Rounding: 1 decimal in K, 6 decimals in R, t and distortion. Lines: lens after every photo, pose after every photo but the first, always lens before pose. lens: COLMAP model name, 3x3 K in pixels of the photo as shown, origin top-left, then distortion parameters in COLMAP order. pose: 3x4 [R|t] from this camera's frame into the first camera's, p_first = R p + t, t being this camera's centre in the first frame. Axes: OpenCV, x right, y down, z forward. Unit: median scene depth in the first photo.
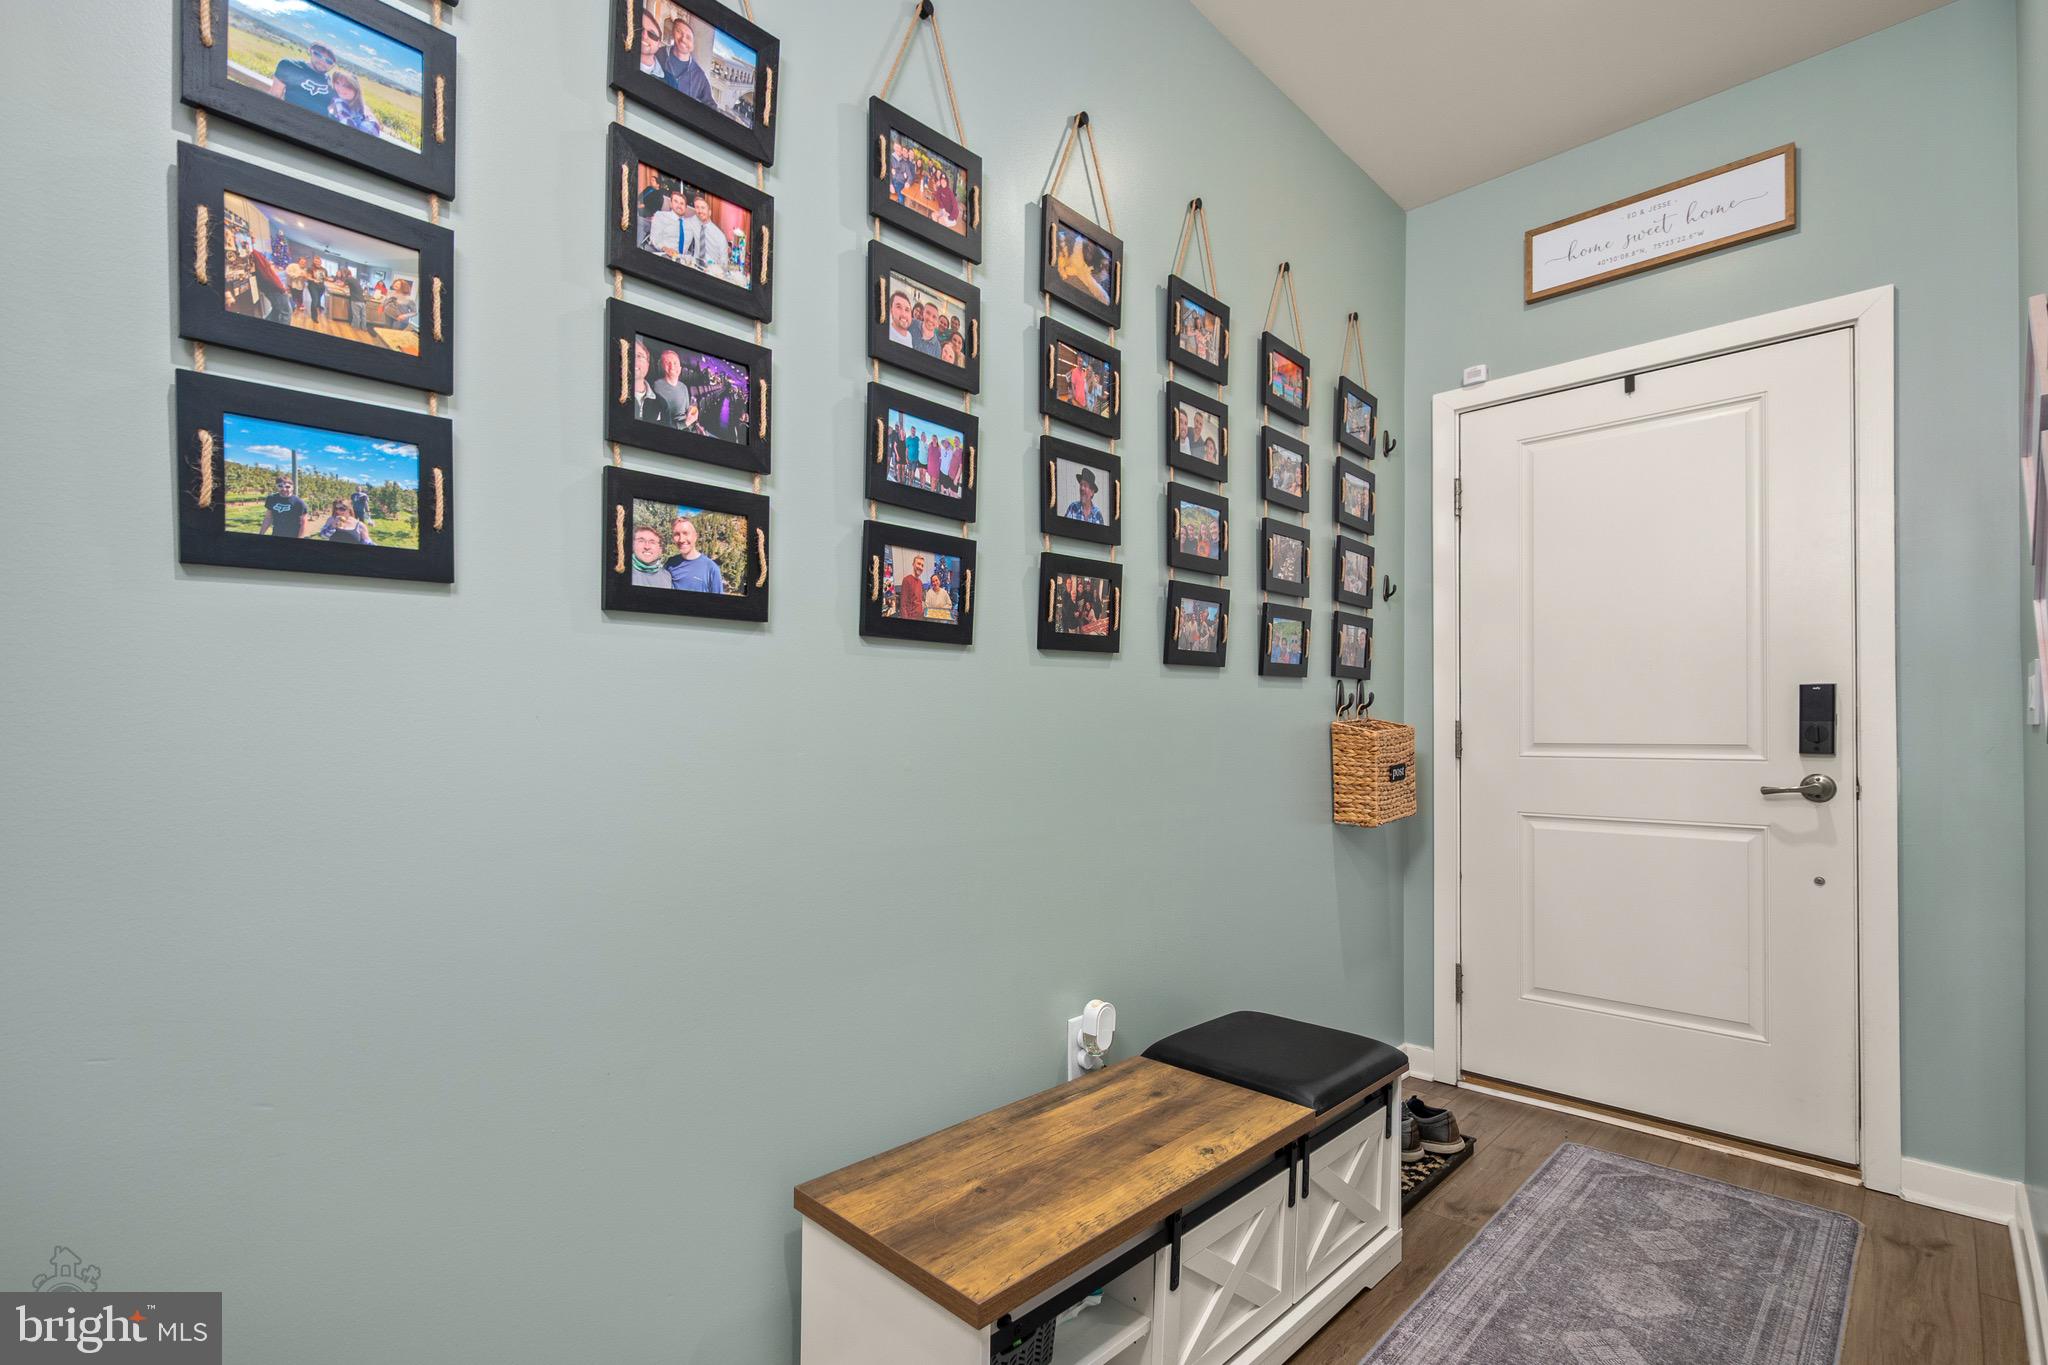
lens RADIAL K [[940.6, 0, 1004.5], [0, 940.6, 732.6], [0, 0, 1]] dist [-0.000187, -0.000334]
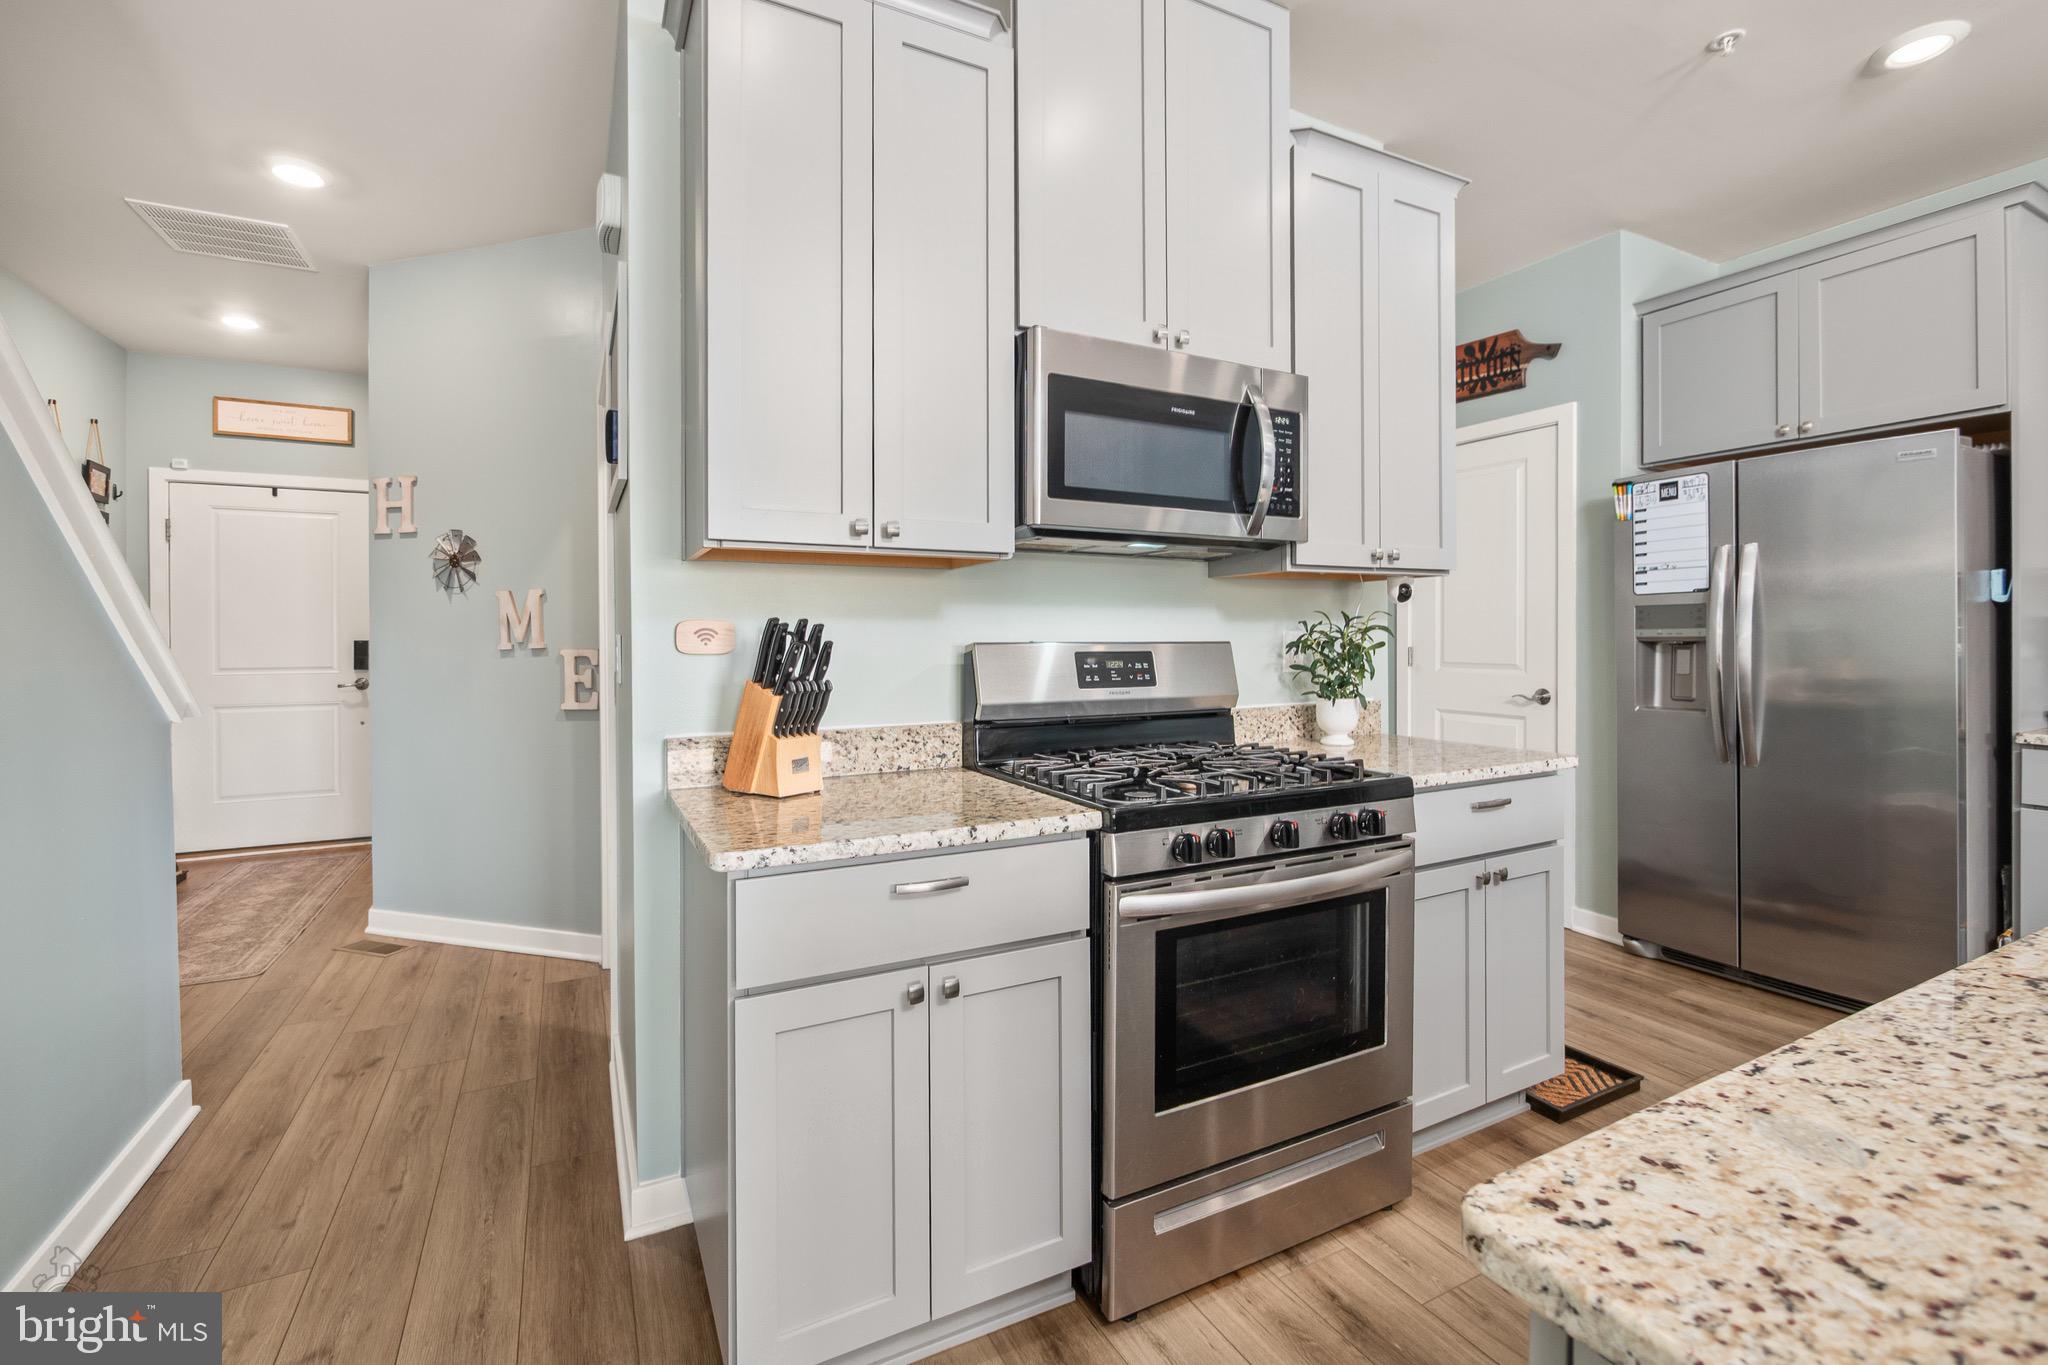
lens RADIAL K [[866.7, 0, 1033.5], [0, 866.7, 648.2], [0, 0, 1]] dist [-0.004090, 0.000587]
pose [[0.293541, -0.007959, 0.955913, -3.672621], [-0.005588, 0.999934, 0.010041, -0.315250], [-0.955930, -0.008289, 0.293477, -6.392192]]
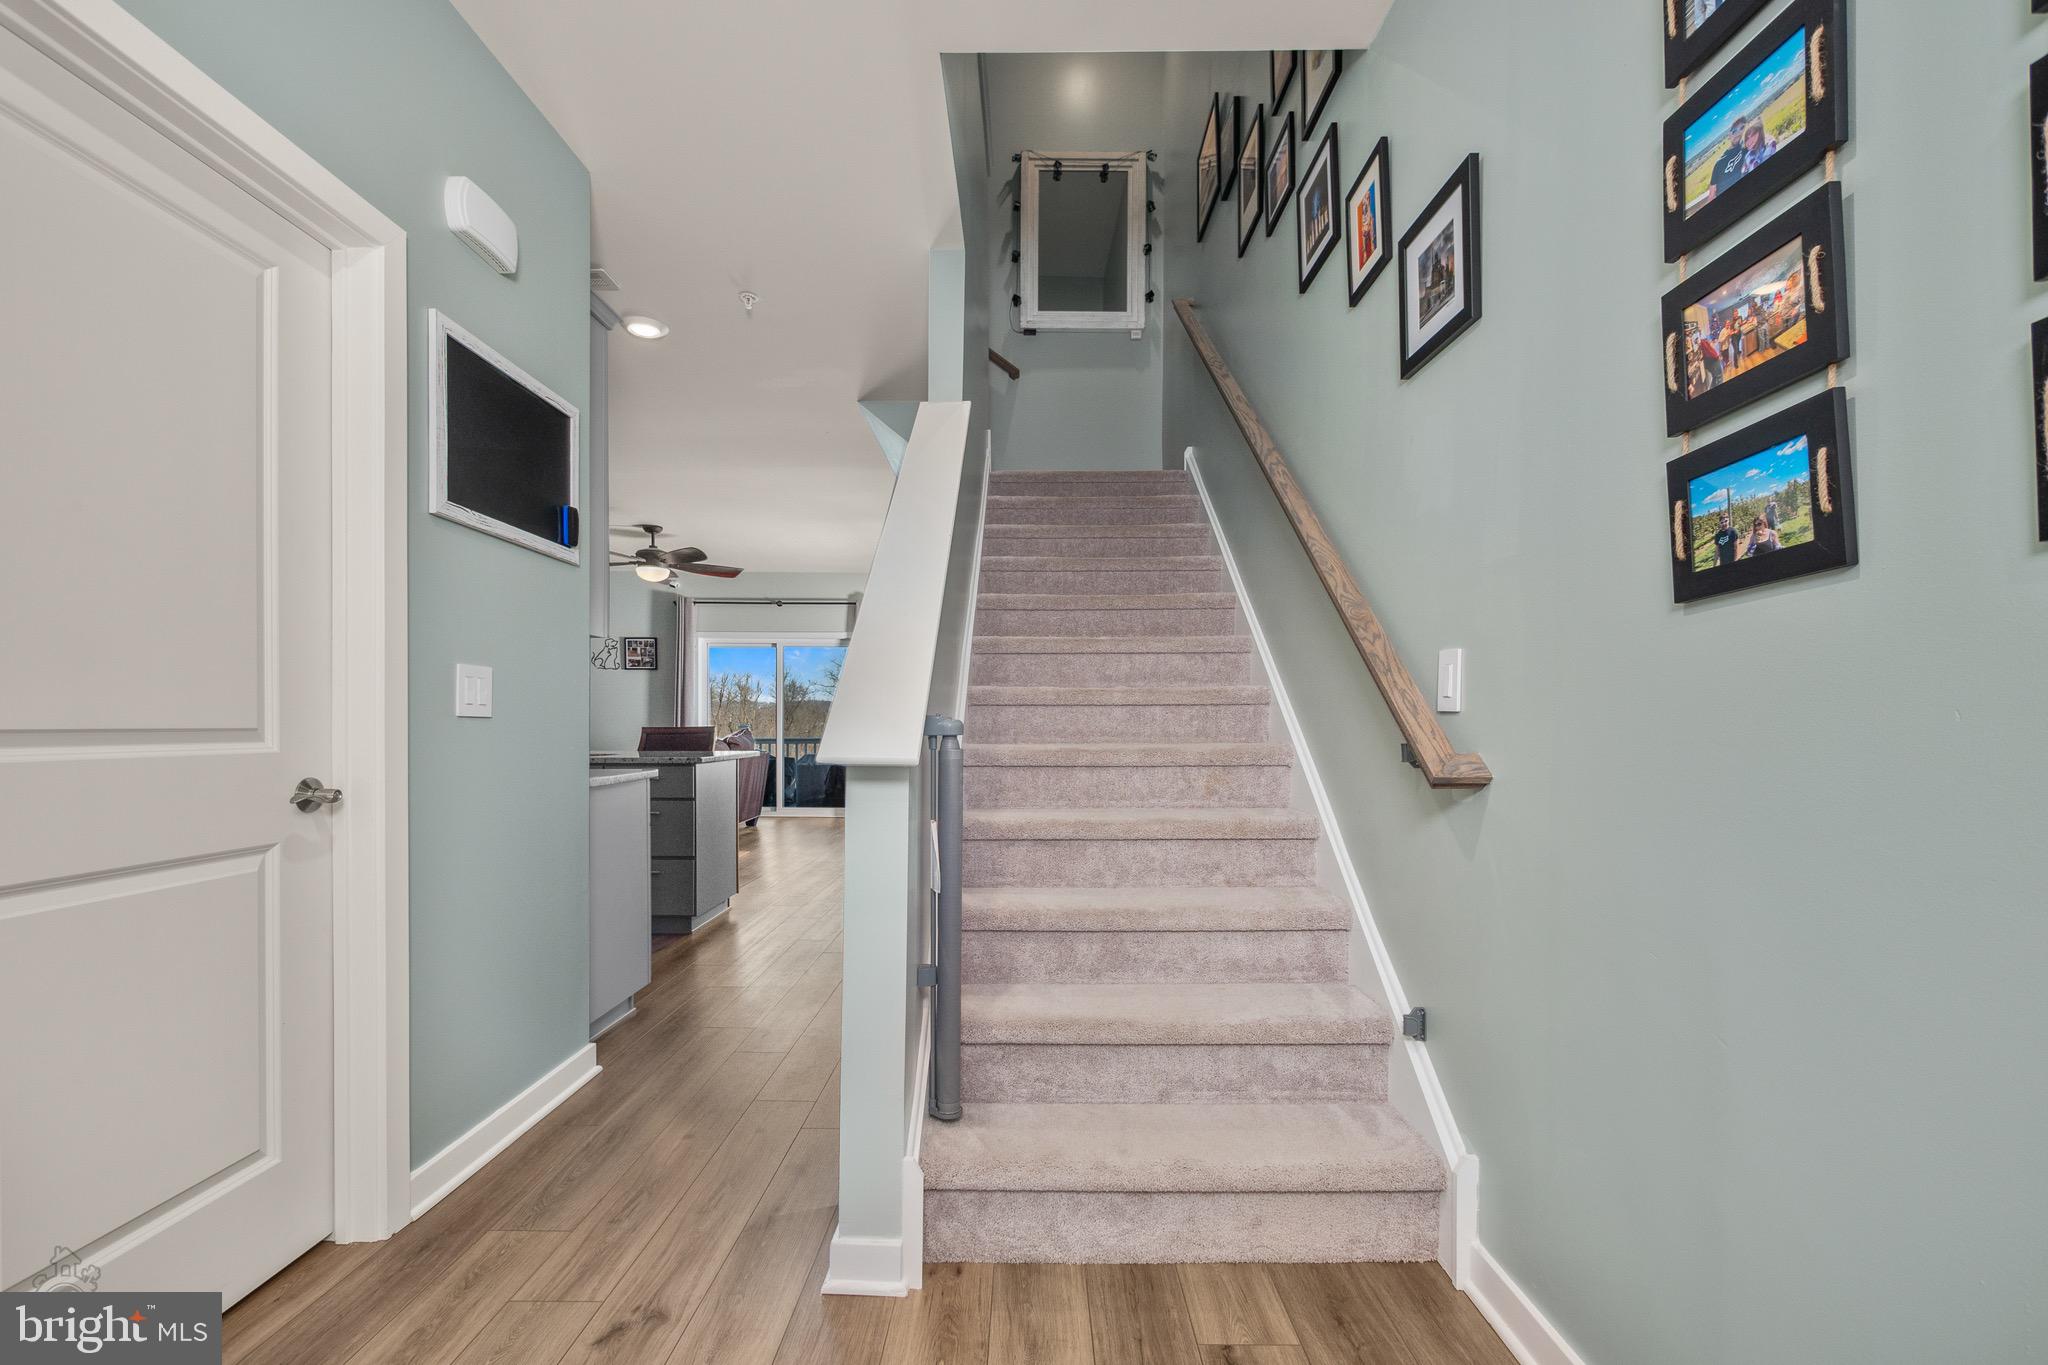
lens RADIAL K [[866.7, 0, 1010.1], [0, 866.7, 698.0], [0, 0, 1]] dist [-0.004090, 0.000587]
pose [[-0.726463, -0.015767, -0.687025, 0.597627], [0.009648, 0.999404, -0.033137, -0.013390], [0.687138, -0.030701, -0.725878, 1.117280]]
